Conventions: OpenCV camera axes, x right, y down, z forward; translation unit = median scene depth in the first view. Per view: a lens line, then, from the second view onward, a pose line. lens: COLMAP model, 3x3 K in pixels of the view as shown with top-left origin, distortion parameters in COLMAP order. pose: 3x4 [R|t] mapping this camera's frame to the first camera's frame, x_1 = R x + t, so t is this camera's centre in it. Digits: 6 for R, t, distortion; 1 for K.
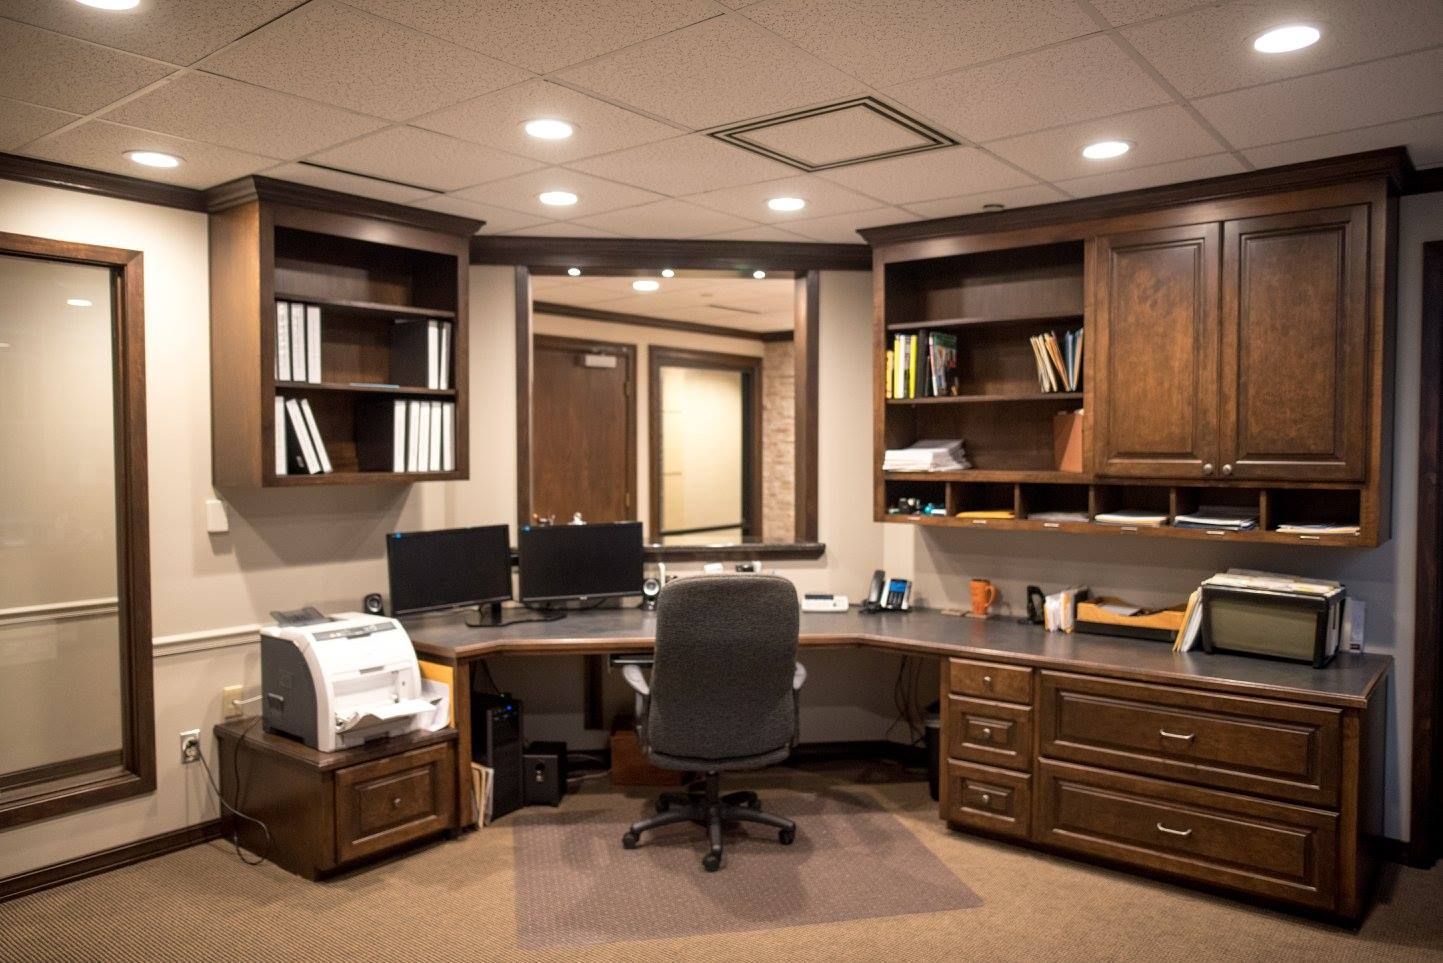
lens RADIAL K [[1026.0, 0, 720.1], [0, 1026.0, 482.2], [0, 0, 1]] dist [-0.048458, 0.037985]
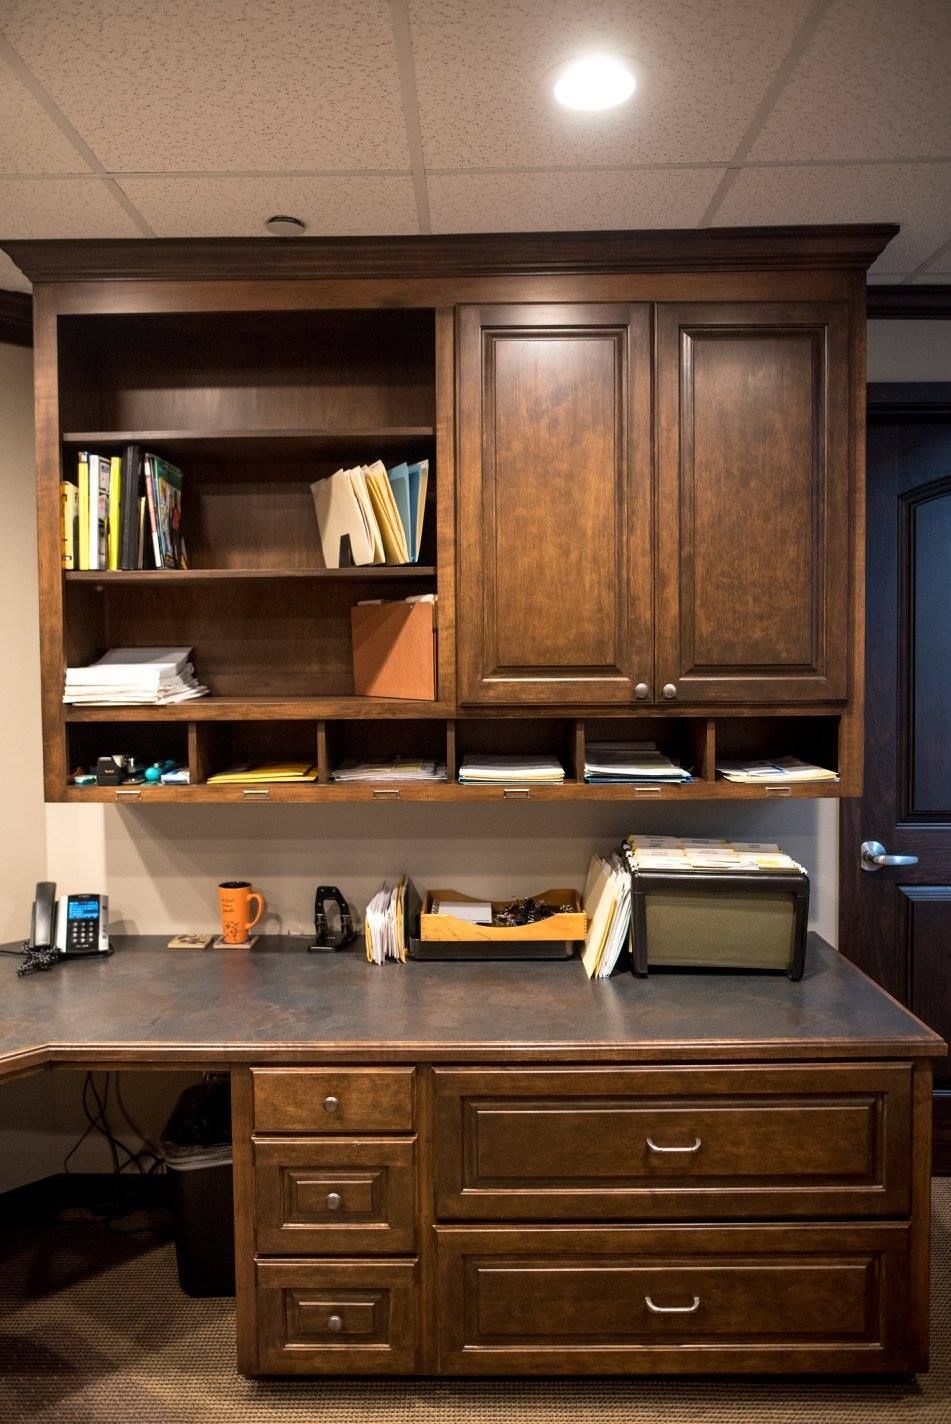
lens RADIAL K [[1012.5, 0, 447.7], [0, 1012.5, 691.7], [0, 0, 1]] dist [-0.048458, 0.037985]
pose [[0.793470, -0.027977, 0.607966, -0.000013], [0.029274, 0.999541, 0.007790, -0.019781], [-0.607905, 0.011617, 0.793925, 0.548341]]
